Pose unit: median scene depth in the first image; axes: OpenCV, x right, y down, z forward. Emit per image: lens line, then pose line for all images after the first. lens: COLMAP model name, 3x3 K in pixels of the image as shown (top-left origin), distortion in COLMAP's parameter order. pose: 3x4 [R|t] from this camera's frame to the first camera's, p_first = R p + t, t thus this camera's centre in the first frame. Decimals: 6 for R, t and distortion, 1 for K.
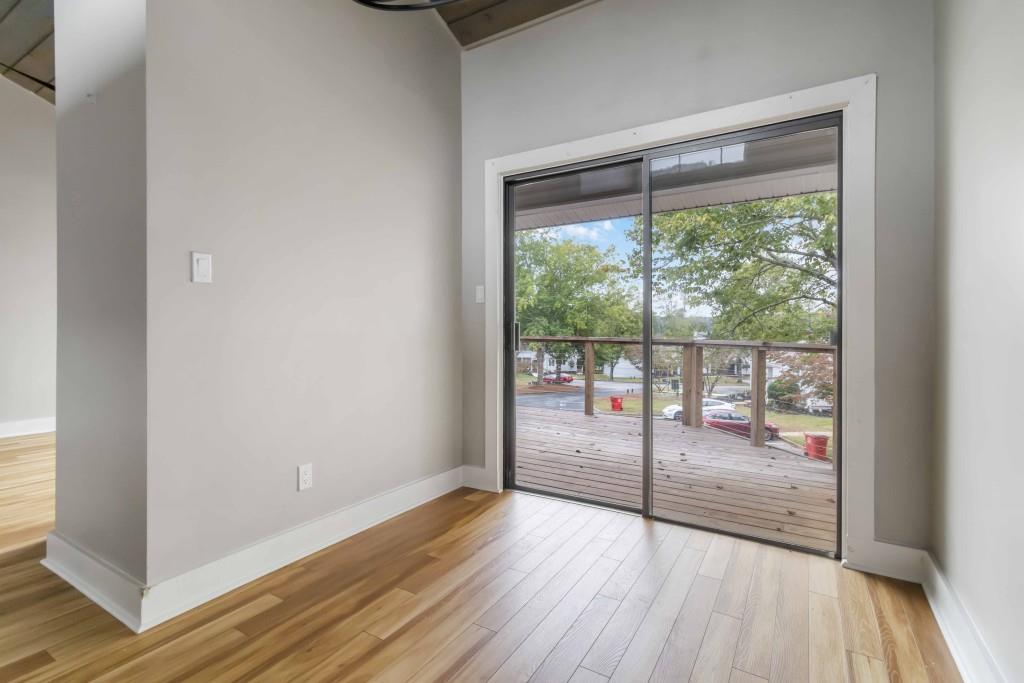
lens RADIAL K [[474.3, 0, 522.1], [0, 474.3, 336.8], [0, 0, 1]] dist [0.000456, 0.000943]
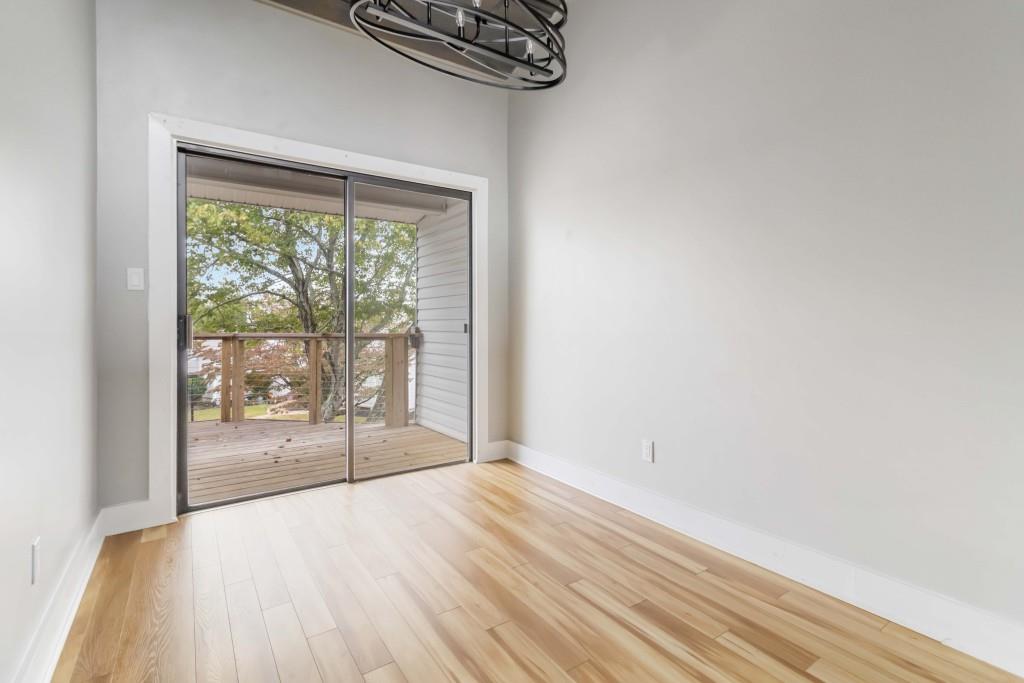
lens RADIAL K [[474.3, 0, 518.8], [0, 474.3, 332.3], [0, 0, 1]] dist [0.000456, 0.000943]
pose [[0.413259, -0.021250, 0.910365, -0.066884], [0.014769, 0.999753, 0.016633, -0.000771], [-0.910494, 0.006571, 0.413471, 0.013512]]
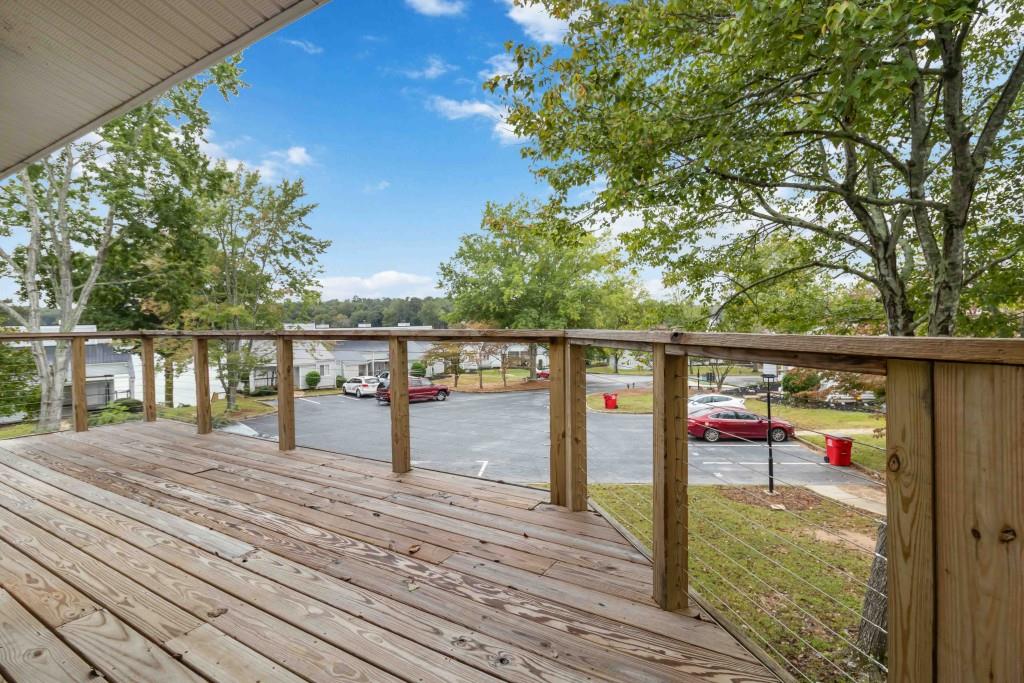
lens RADIAL K [[474.3, 0, 509.3], [0, 474.3, 338.3], [0, 0, 1]] dist [0.000456, 0.000943]
pose [[0.998353, -0.025693, -0.051293, 0.072881], [0.026572, 0.999510, 0.016530, 0.001016], [0.050843, -0.017866, 0.998547, 0.113704]]
